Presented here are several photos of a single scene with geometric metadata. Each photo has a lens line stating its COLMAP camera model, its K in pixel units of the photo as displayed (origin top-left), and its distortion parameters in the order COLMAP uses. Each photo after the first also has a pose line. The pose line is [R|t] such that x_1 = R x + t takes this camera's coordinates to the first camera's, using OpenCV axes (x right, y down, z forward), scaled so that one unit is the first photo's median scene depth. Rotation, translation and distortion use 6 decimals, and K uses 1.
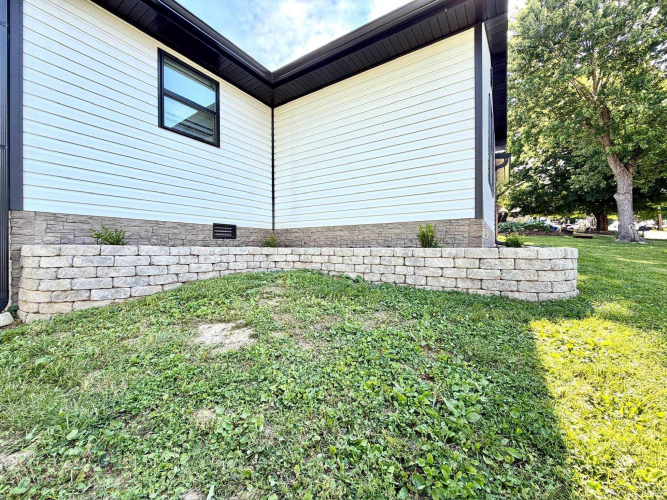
lens RADIAL K [[265.2, 0, 335.4], [0, 265.2, 249.1], [0, 0, 1]] dist [0.000398, 0.000062]
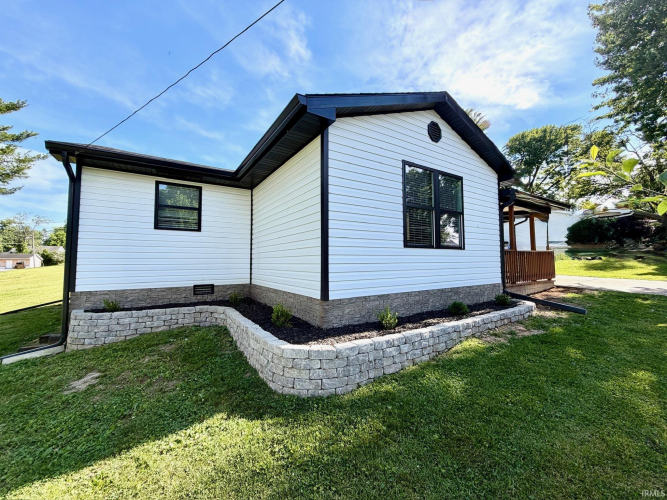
lens RADIAL K [[265.2, 0, 333.8], [0, 265.2, 250.0], [0, 0, 1]] dist [0.000398, 0.000062]
pose [[0.907736, -0.024112, -0.418847, 0.263009], [0.001135, 0.998485, -0.055019, -0.065422], [0.419539, 0.049467, 0.906388, 0.002684]]
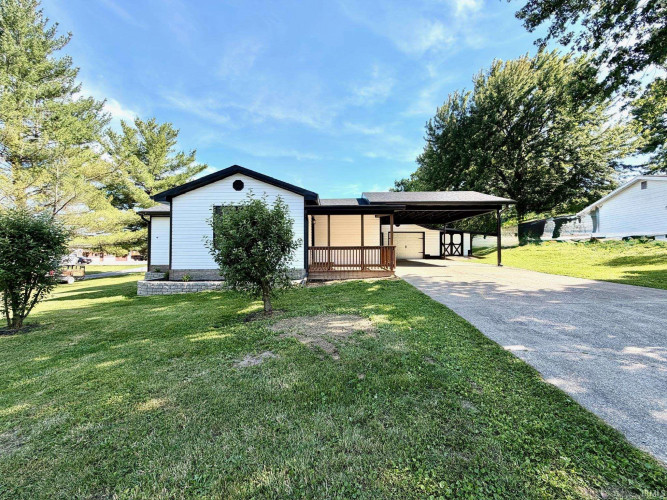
lens RADIAL K [[257.8, 0, 324.3], [0, 257.8, 251.8], [0, 0, 1]] dist [-0.001349, 0.000015]
pose [[0.527850, -0.004671, -0.849325, 0.920586], [-0.005496, 0.999945, -0.008915, -0.073306], [0.849320, 0.009373, 0.527796, 0.236467]]
